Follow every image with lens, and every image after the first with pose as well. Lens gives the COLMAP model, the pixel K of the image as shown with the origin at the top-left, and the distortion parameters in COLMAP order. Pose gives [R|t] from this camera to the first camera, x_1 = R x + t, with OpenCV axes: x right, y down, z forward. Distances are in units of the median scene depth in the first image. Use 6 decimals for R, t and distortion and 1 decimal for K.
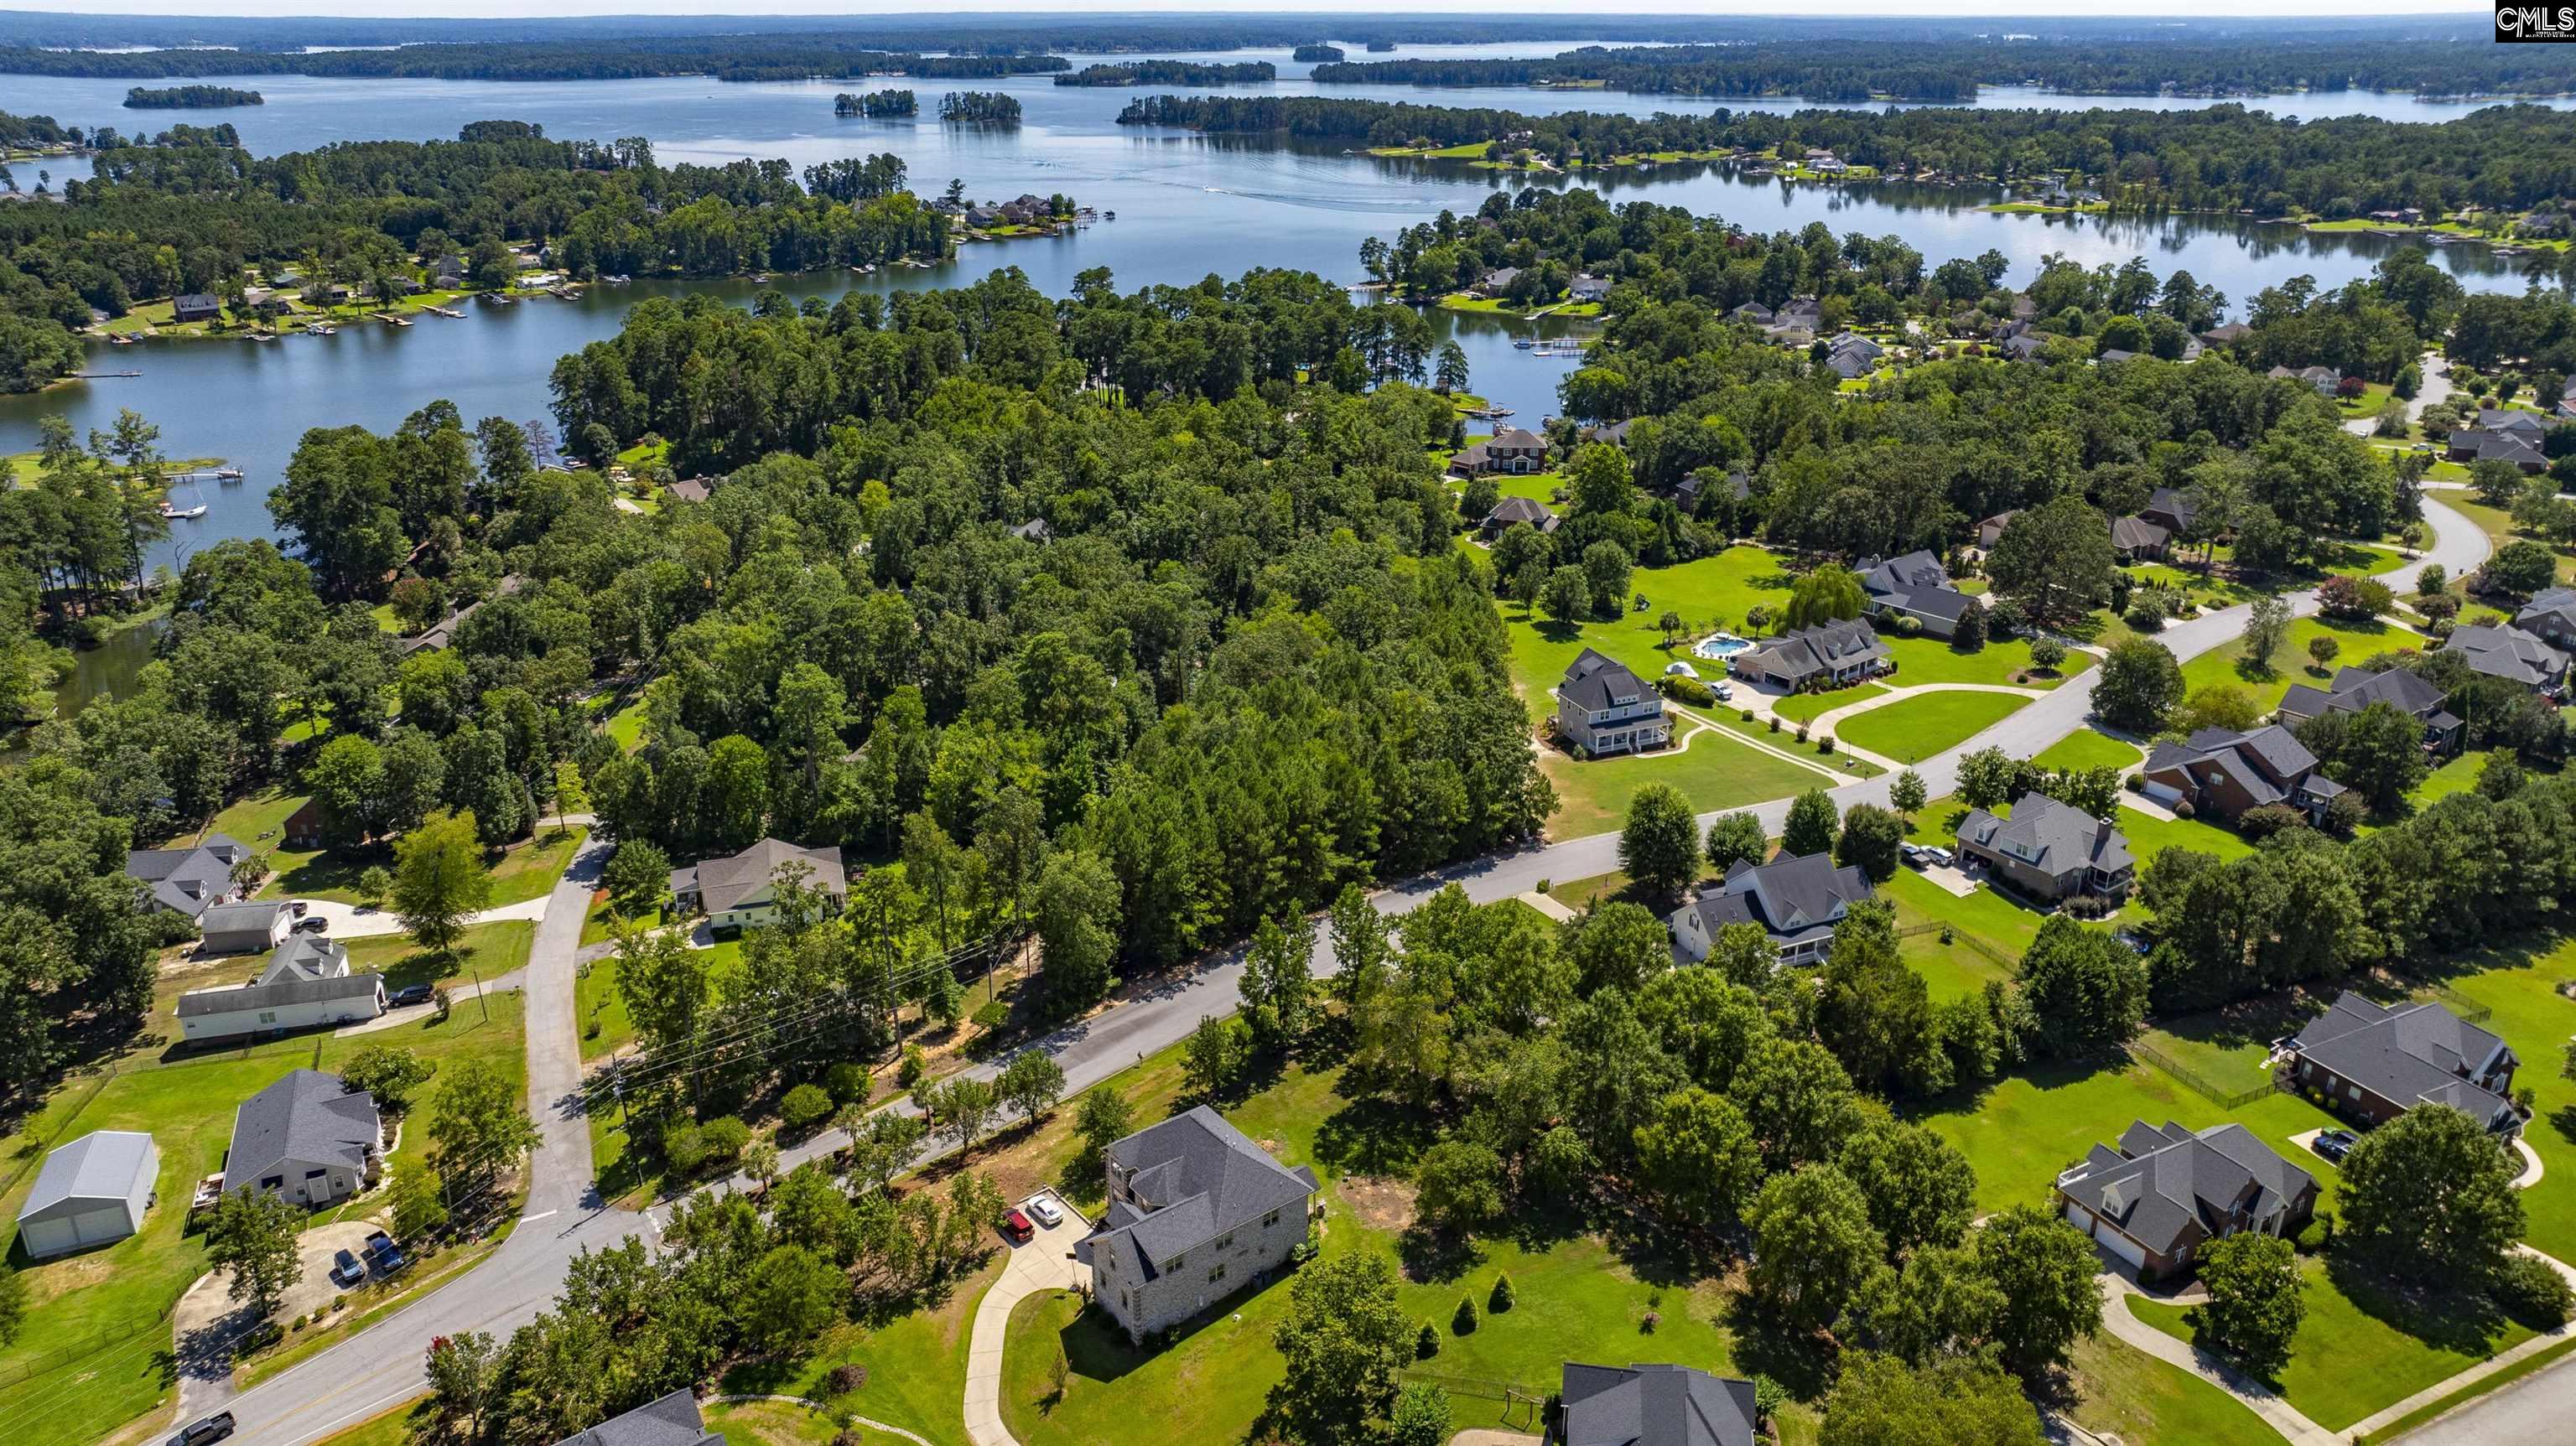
lens RADIAL K [[1816.0, 0, 1286.2], [0, 1816.0, 722.8], [0, 0, 1]] dist [-0.049570, 0.049549]
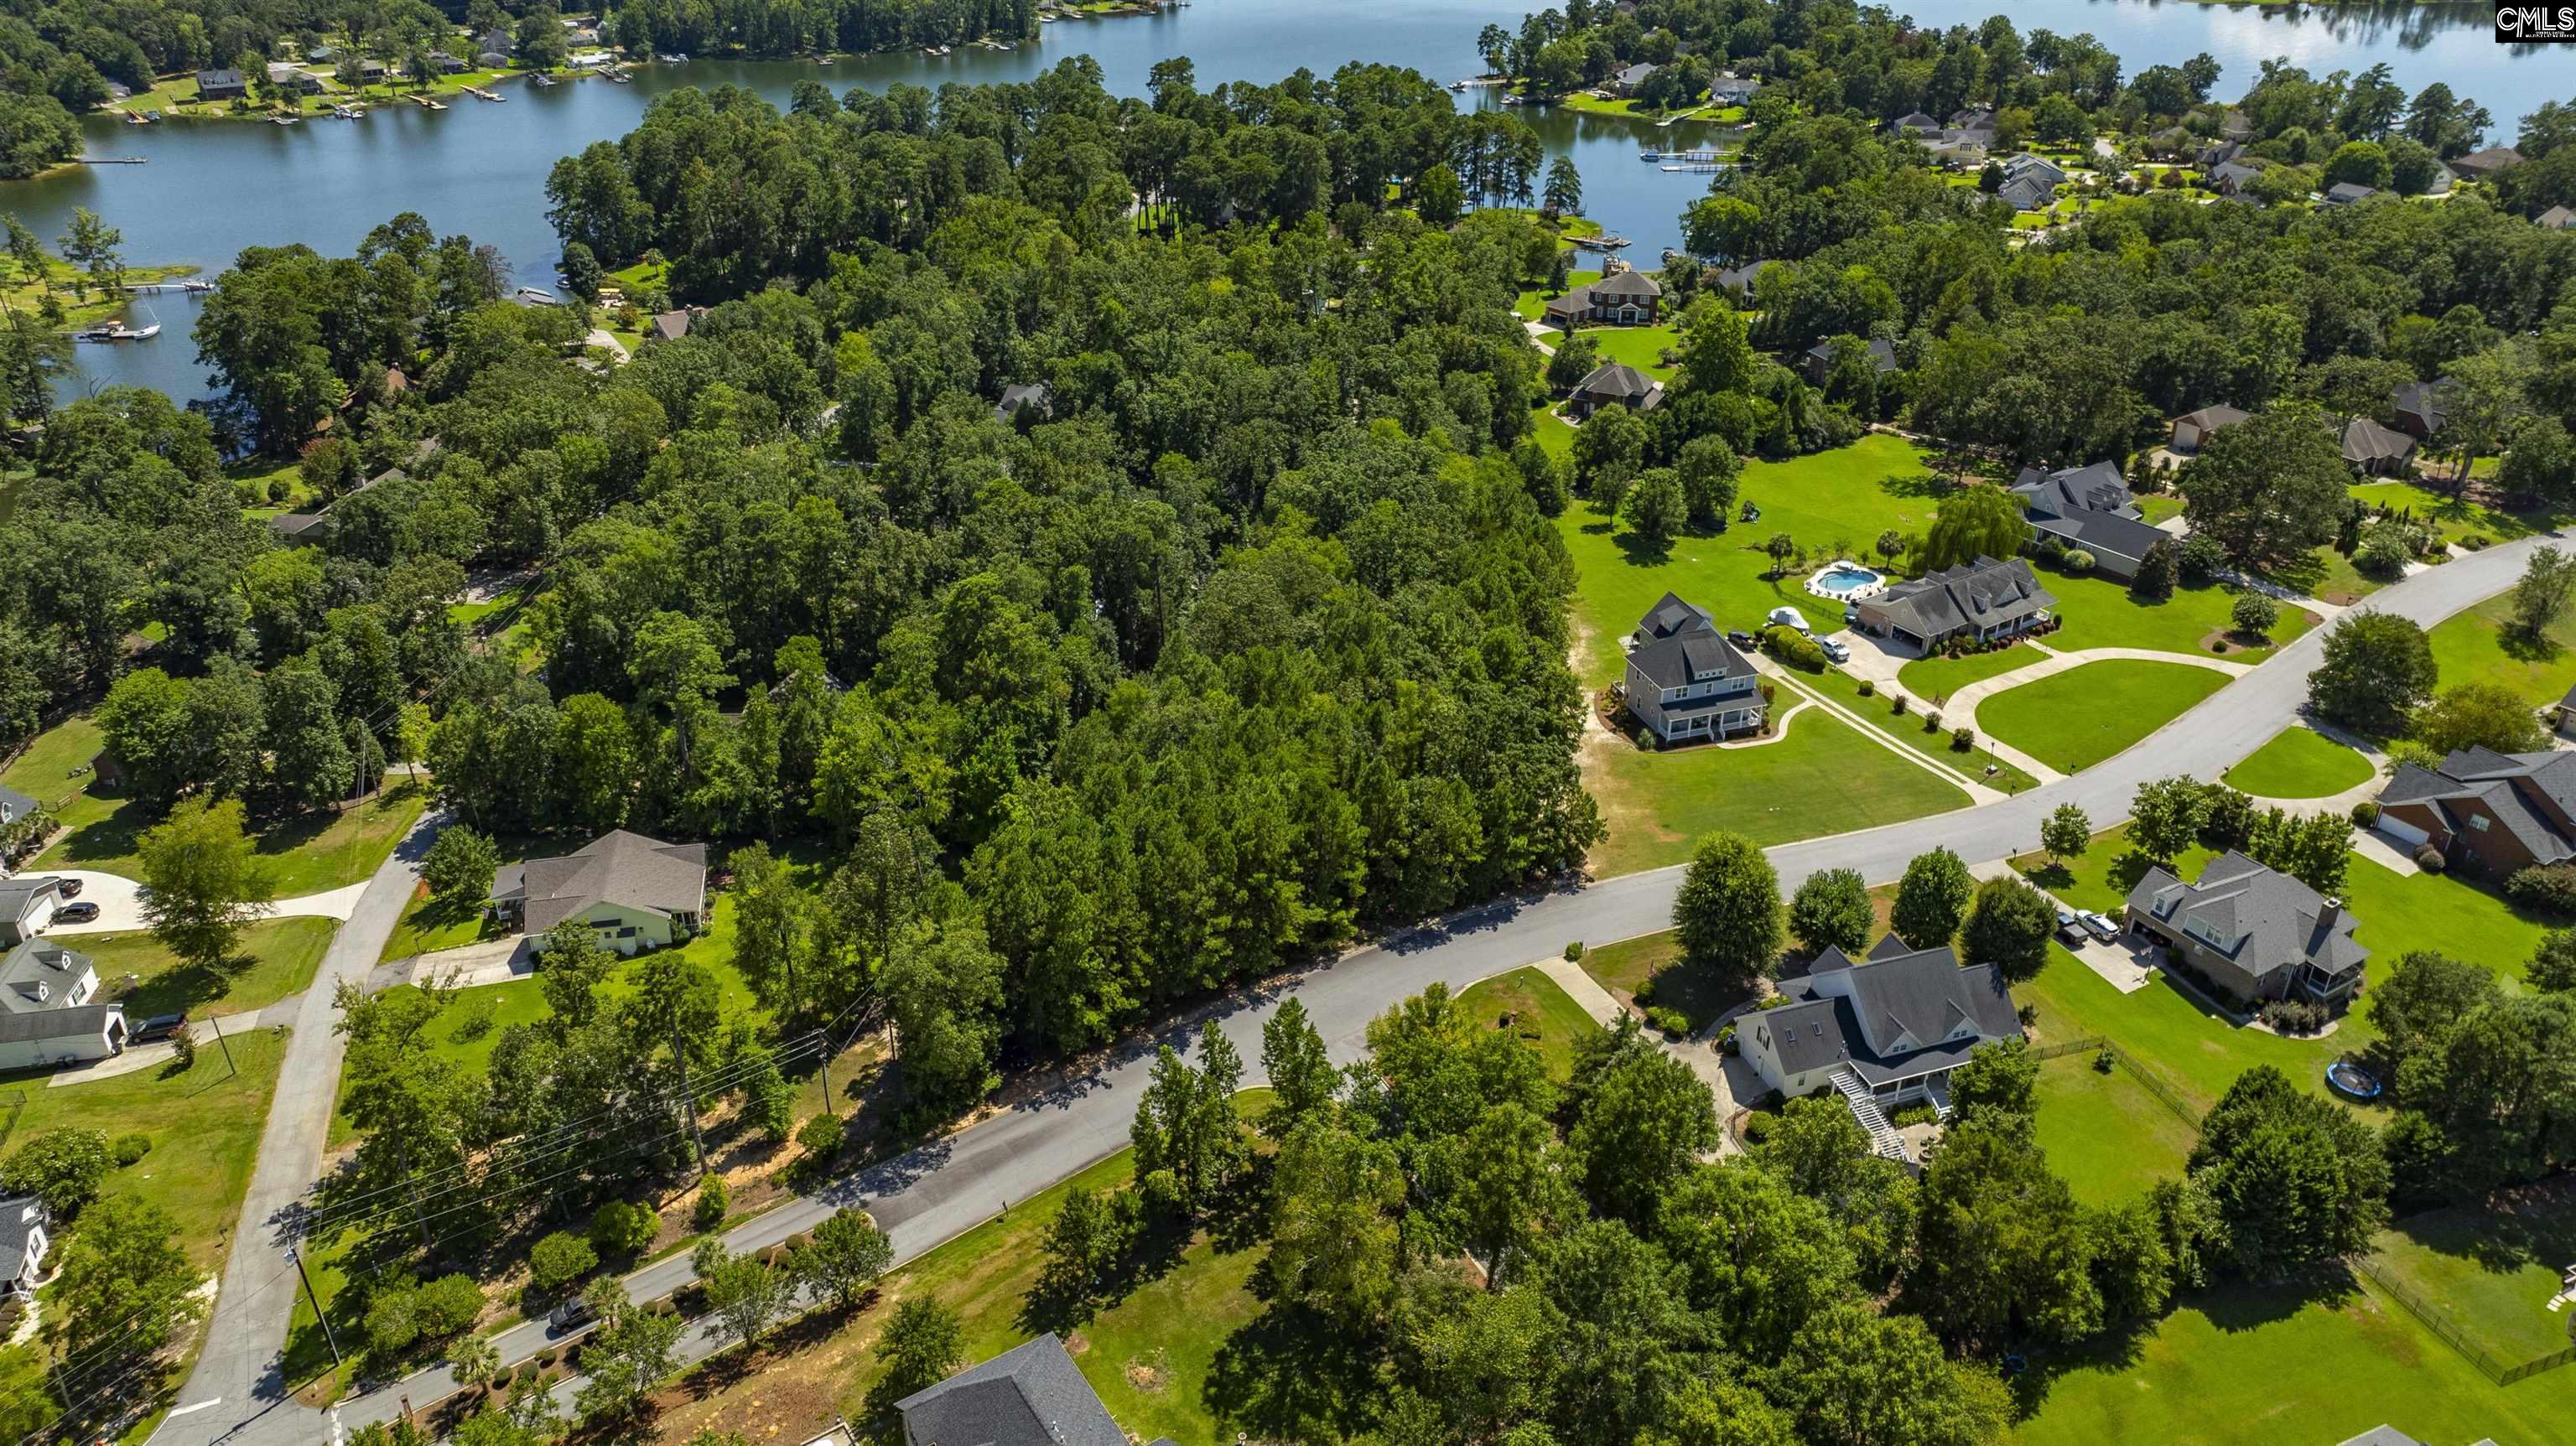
lens RADIAL K [[1816.0, 0, 1287.0], [0, 1816.0, 717.2], [0, 0, 1]] dist [-0.049570, 0.049549]
pose [[0.996971, 0.041342, -0.065876, 0.048591], [-0.033600, 0.992845, 0.114583, -0.068227], [0.070142, -0.112022, 0.991227, 0.172886]]
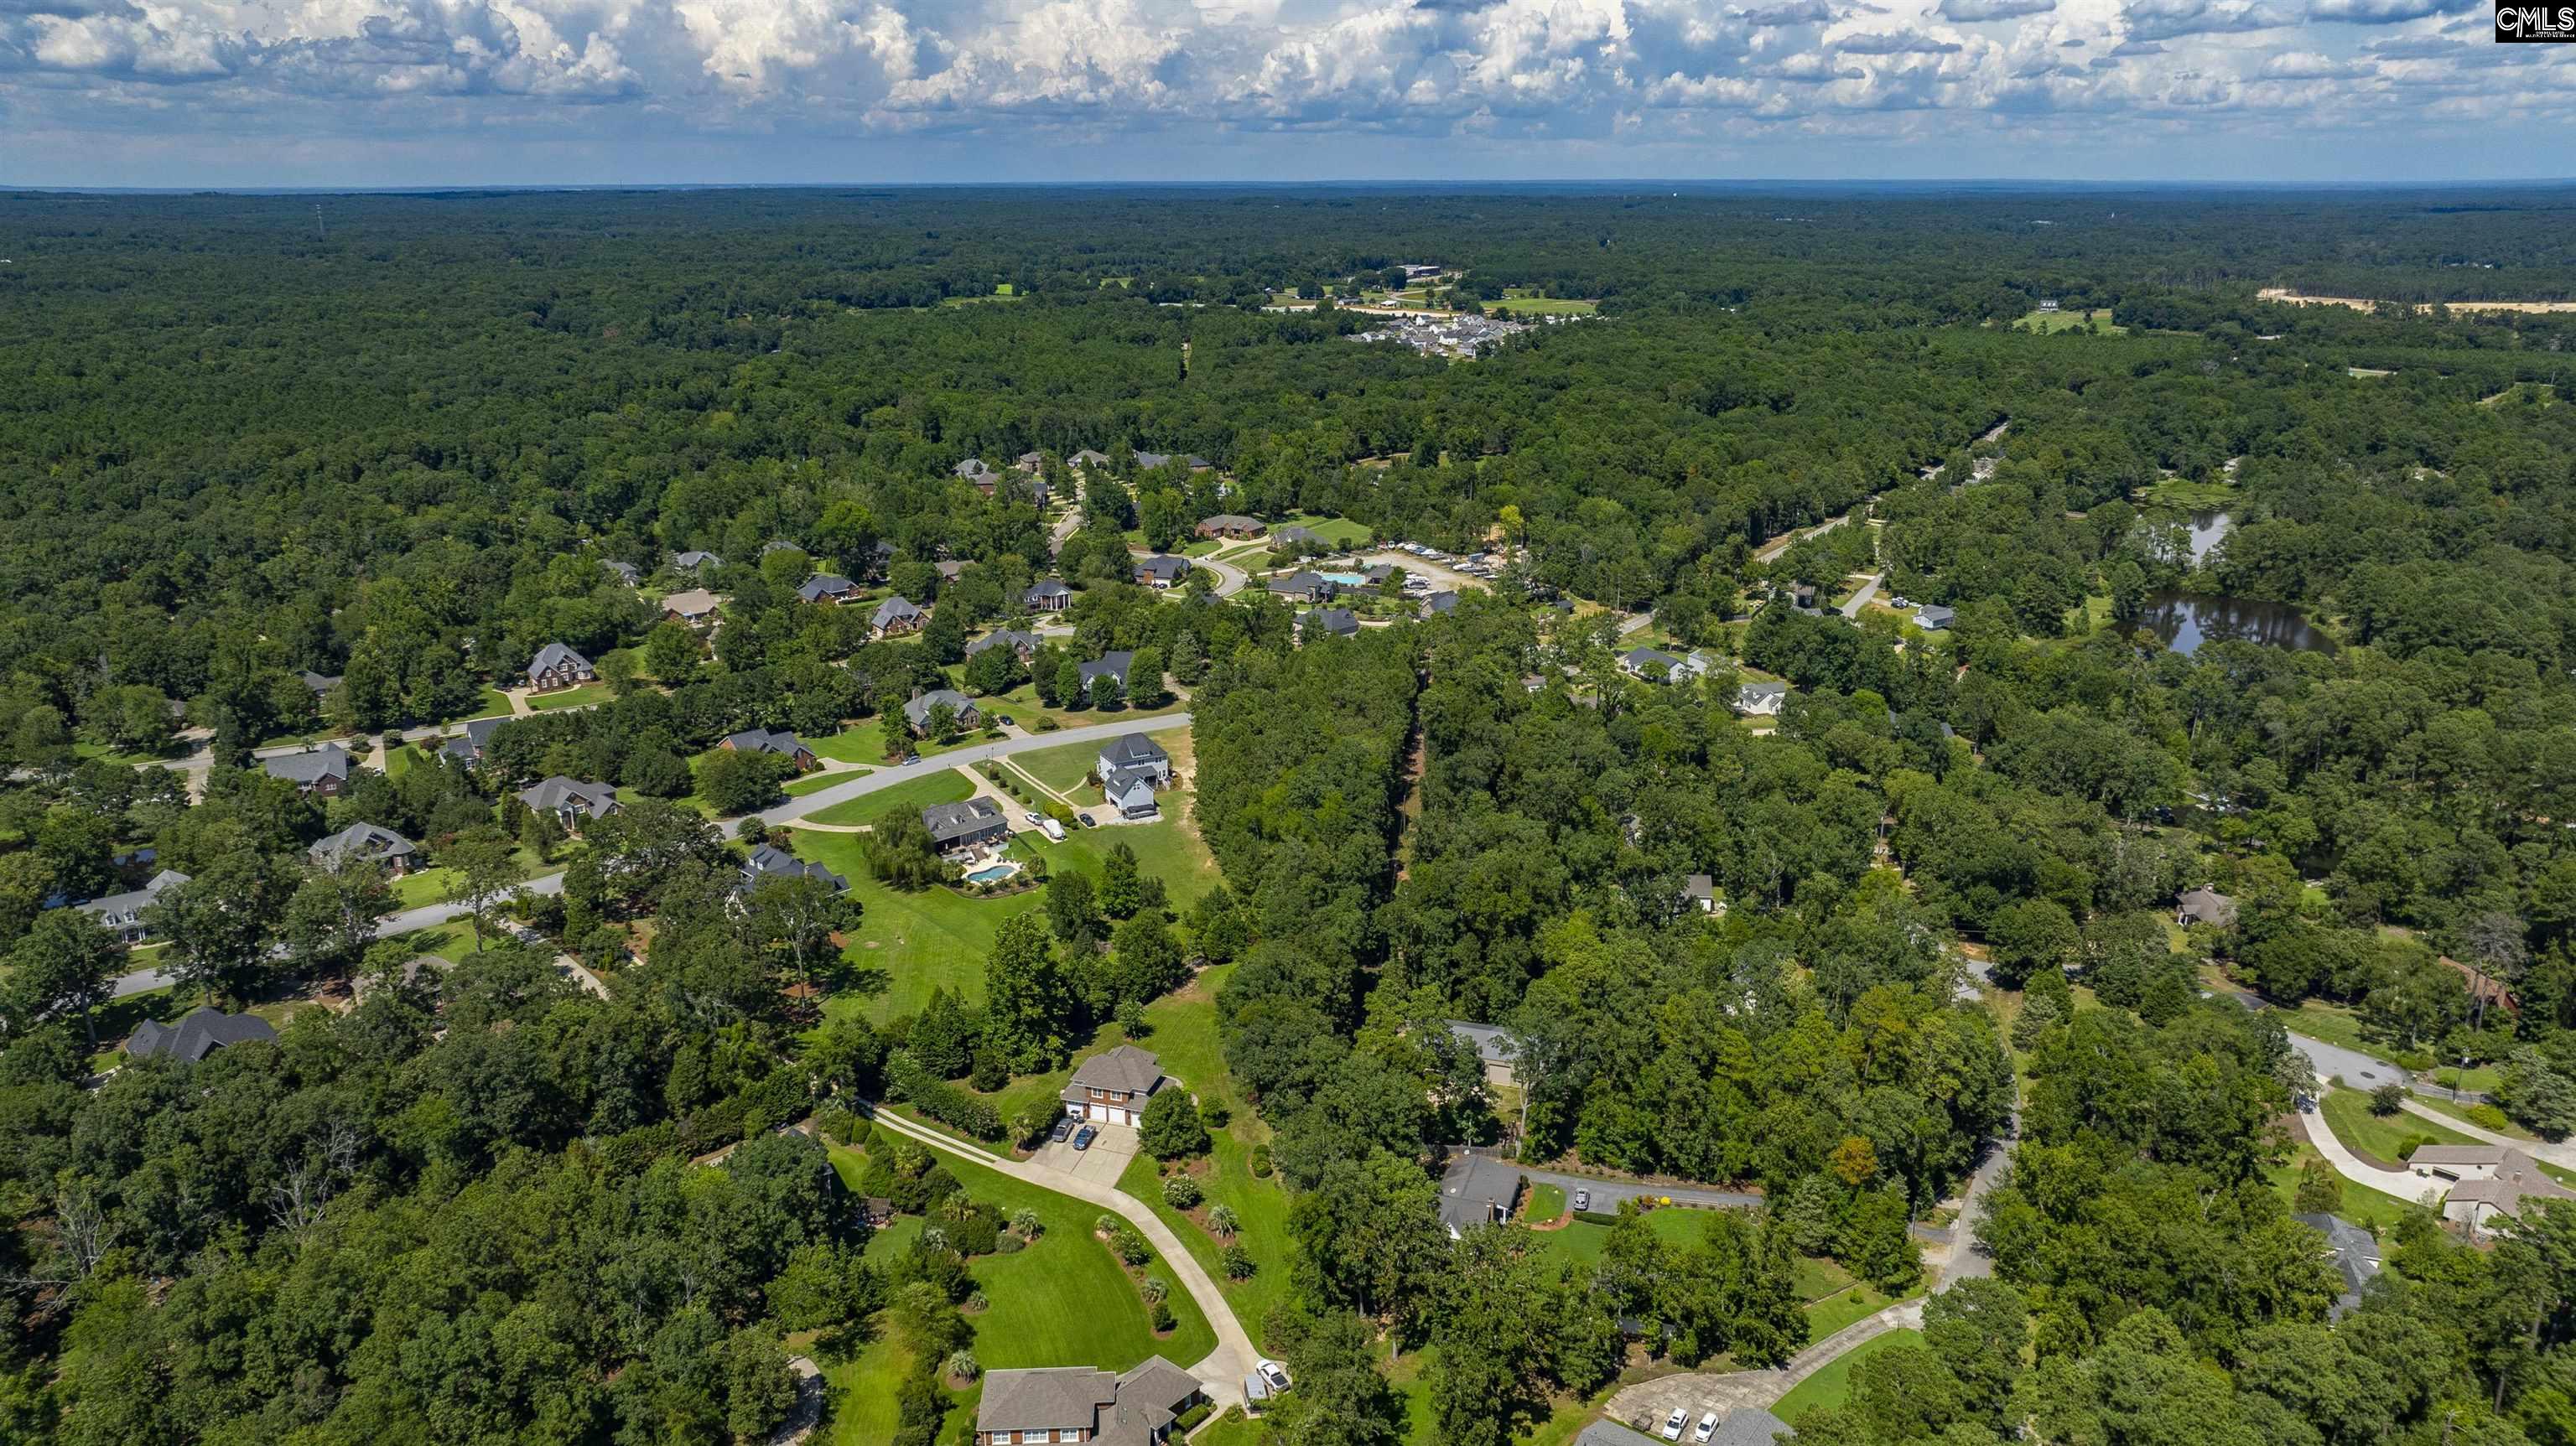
lens RADIAL K [[1816.0, 0, 1291.3], [0, 1816.0, 718.2], [0, 0, 1]] dist [-0.049570, 0.049549]
pose [[-0.996307, 0.023700, -0.082527, 0.151659], [-0.033283, 0.779405, 0.625636, -0.864018], [0.079150, 0.626072, -0.775738, 1.898336]]
